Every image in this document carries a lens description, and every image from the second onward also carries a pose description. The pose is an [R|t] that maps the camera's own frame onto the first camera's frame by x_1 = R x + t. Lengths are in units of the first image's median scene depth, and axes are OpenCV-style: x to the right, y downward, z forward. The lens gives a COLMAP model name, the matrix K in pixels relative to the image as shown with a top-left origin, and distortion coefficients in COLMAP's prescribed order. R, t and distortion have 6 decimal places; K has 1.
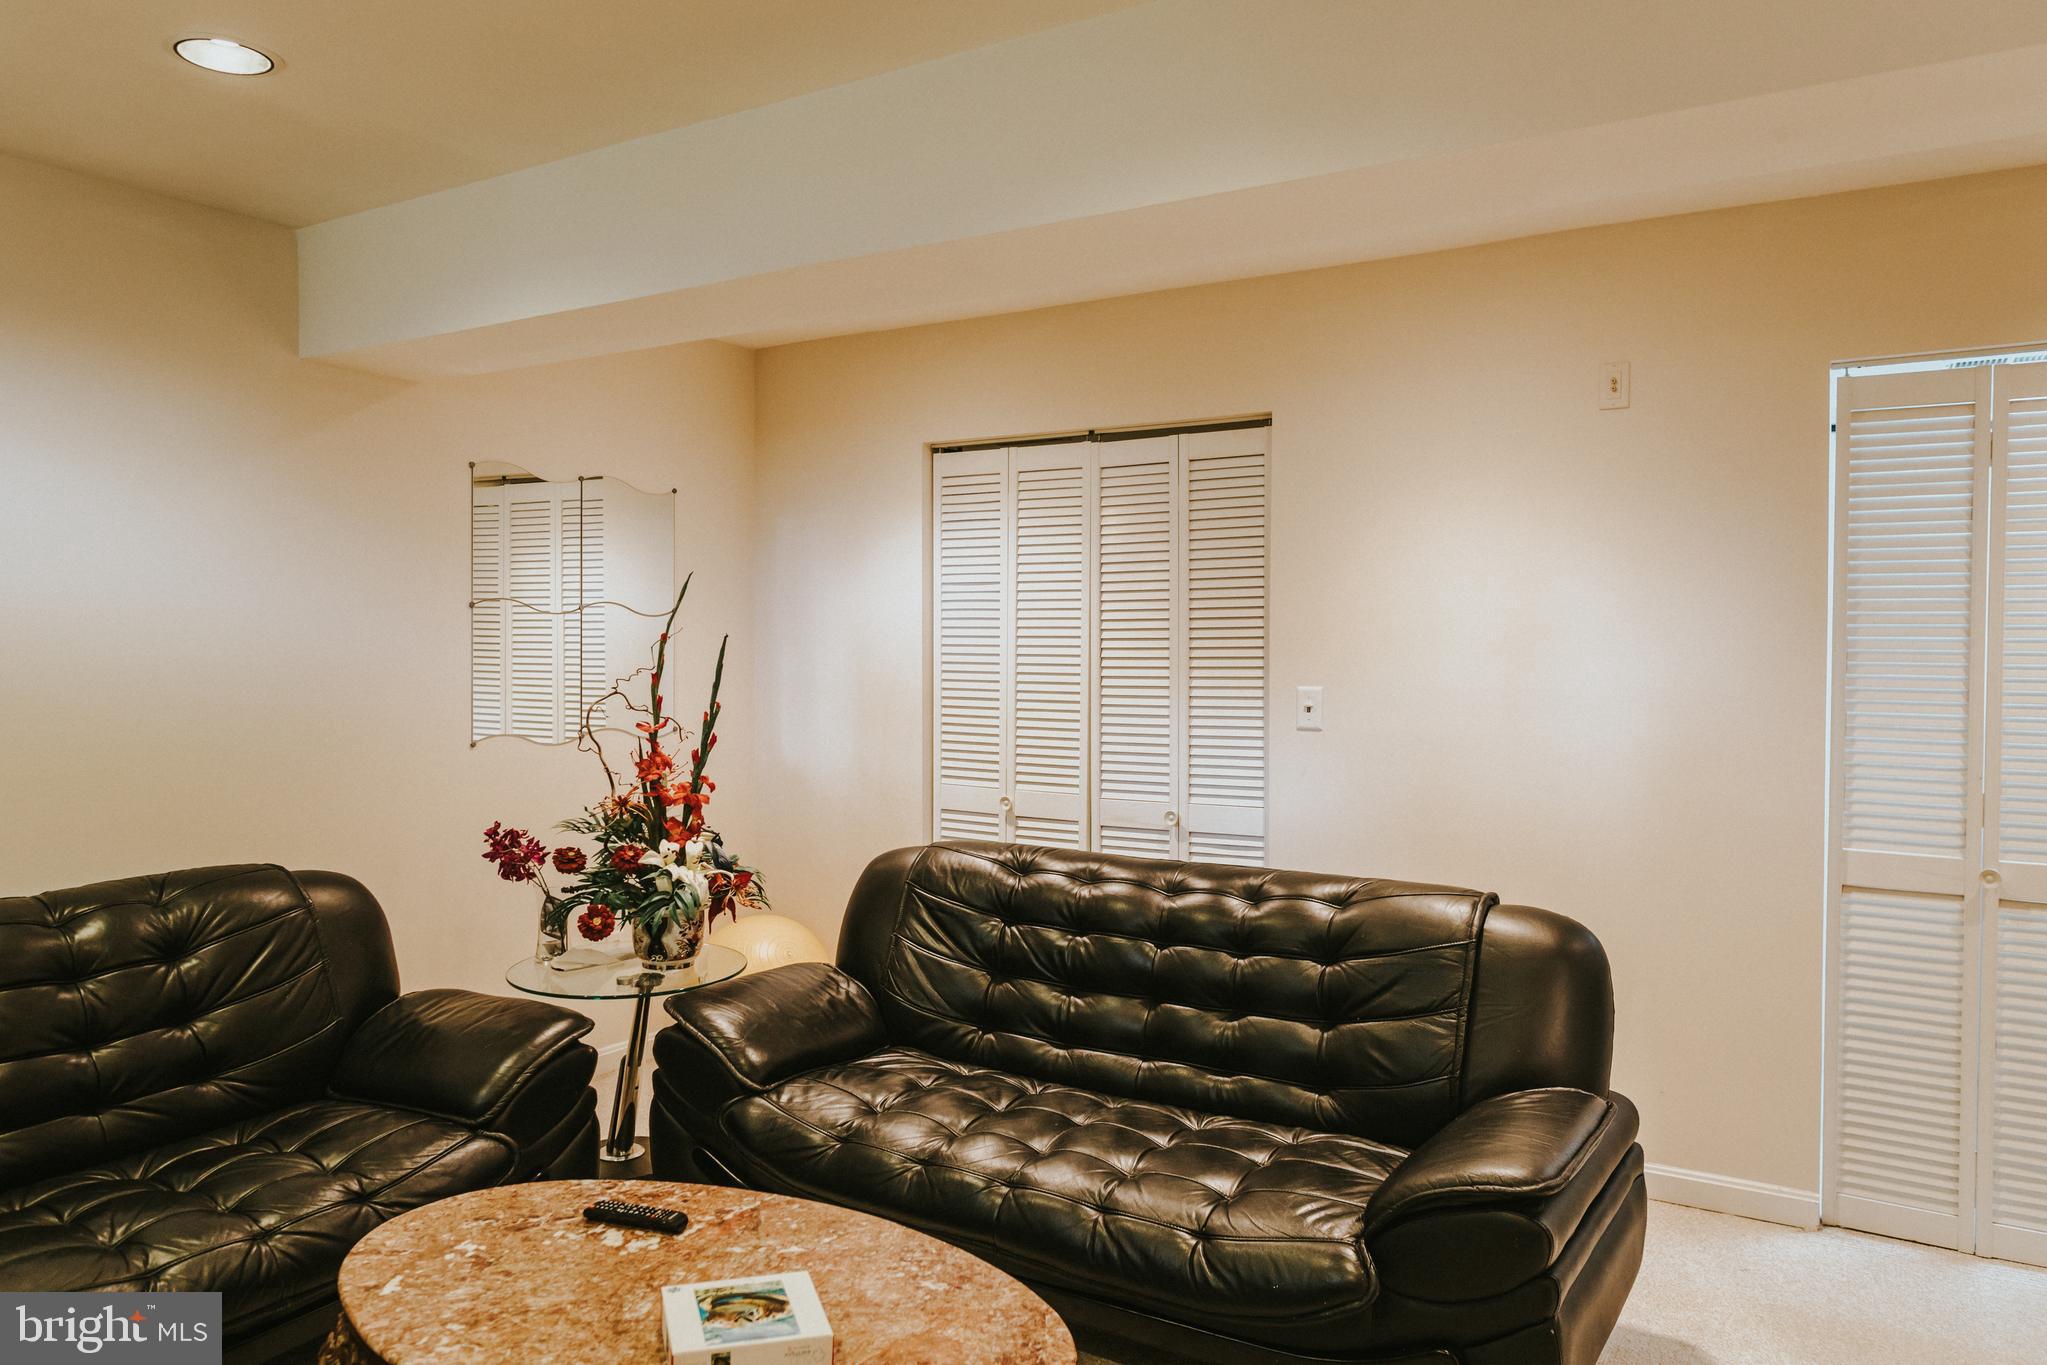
lens RADIAL K [[1377.7, 0, 1023.5], [0, 1377.7, 683.6], [0, 0, 1]] dist [-0.005074, -0.003202]
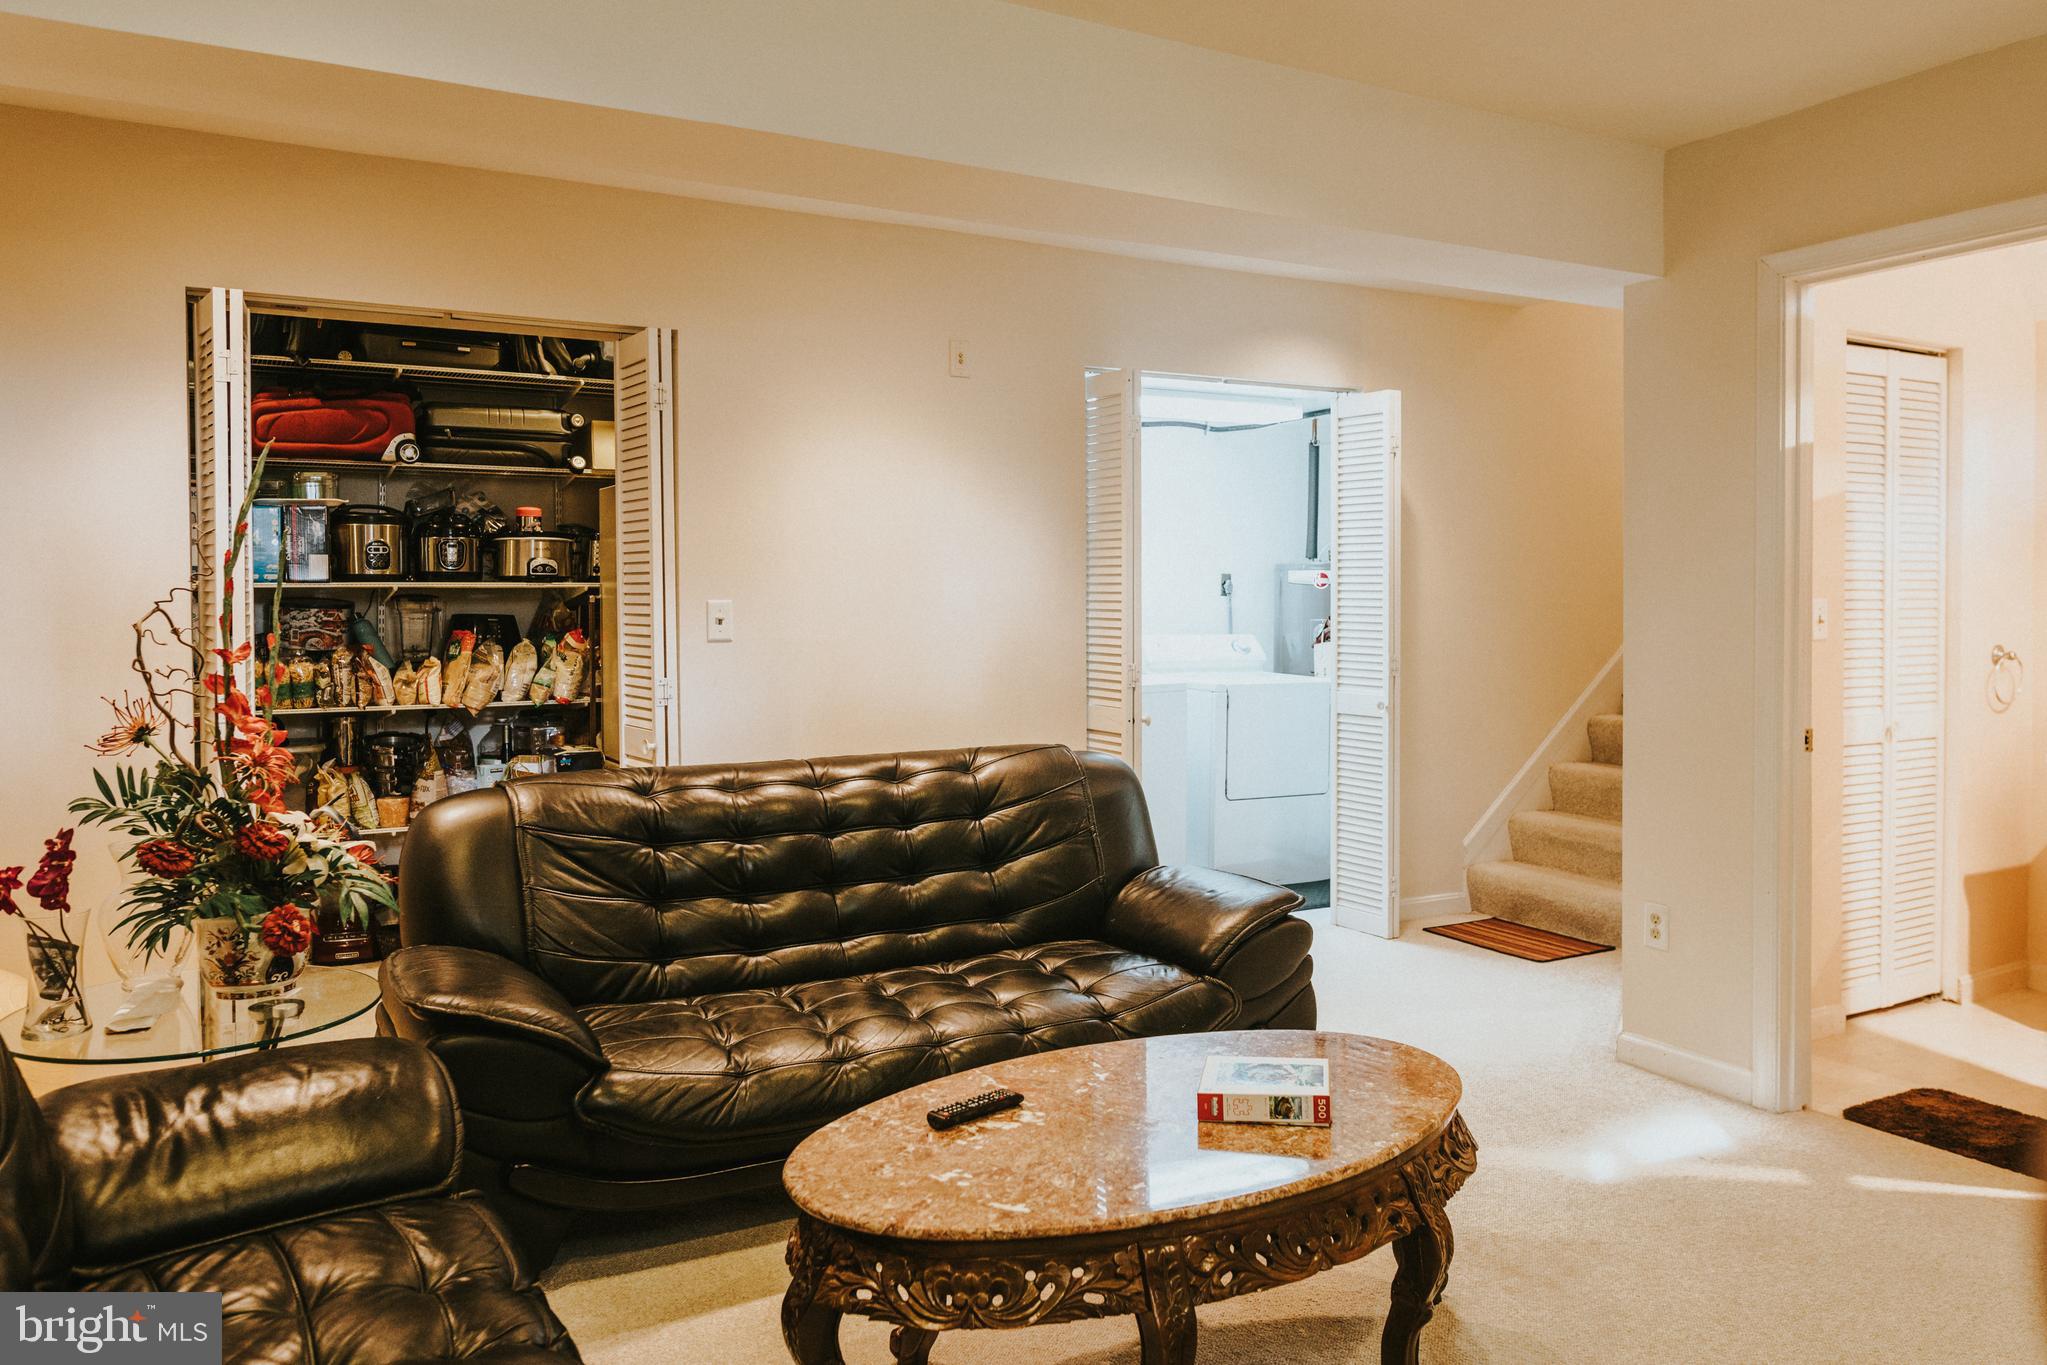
lens RADIAL K [[1493.8, 0, 1023.7], [0, 1493.8, 675.3], [0, 0, 1]] dist [-0.011220, -0.002310]
pose [[0.468925, -0.048795, 0.881889, -0.830966], [0.024309, 0.998808, 0.042339, 0.020567], [-0.882903, 0.001585, 0.469552, 0.319956]]
